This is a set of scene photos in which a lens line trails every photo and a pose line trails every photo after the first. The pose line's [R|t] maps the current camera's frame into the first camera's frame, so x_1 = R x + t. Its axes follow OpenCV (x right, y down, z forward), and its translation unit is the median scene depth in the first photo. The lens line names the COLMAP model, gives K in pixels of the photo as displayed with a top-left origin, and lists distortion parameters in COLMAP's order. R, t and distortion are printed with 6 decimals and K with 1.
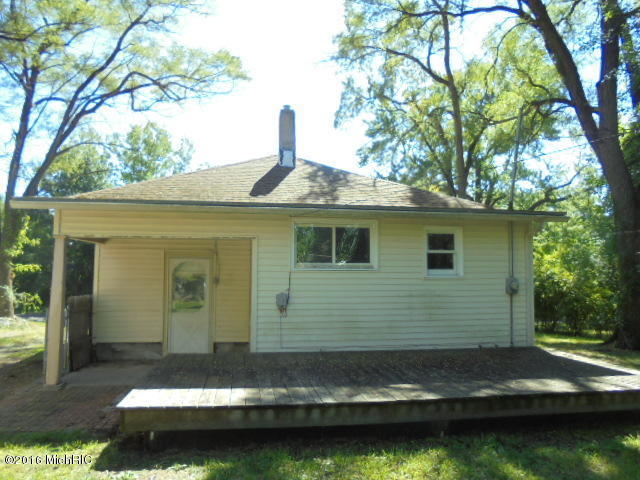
lens RADIAL K [[486.2, 0, 321.2], [0, 486.2, 240.2], [0, 0, 1]] dist [-0.093709, 0.052753]
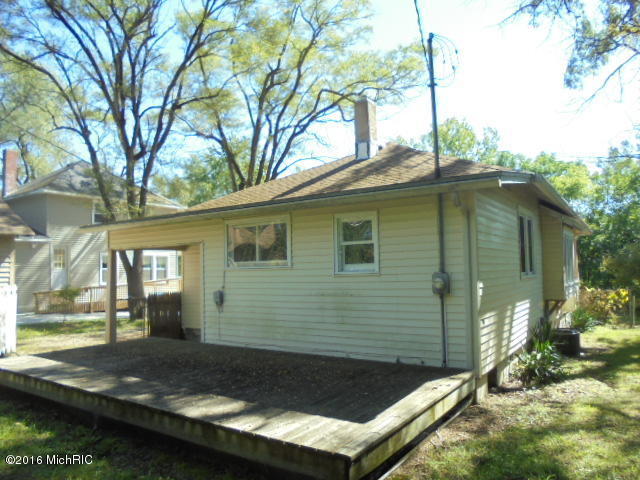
lens RADIAL K [[486.2, 0, 321.0], [0, 486.2, 239.6], [0, 0, 1]] dist [-0.093709, 0.052753]
pose [[0.728356, -0.062475, -0.682345, 0.793045], [0.073003, 0.997242, -0.013381, 0.025140], [0.681299, -0.040068, 0.730908, 0.345878]]
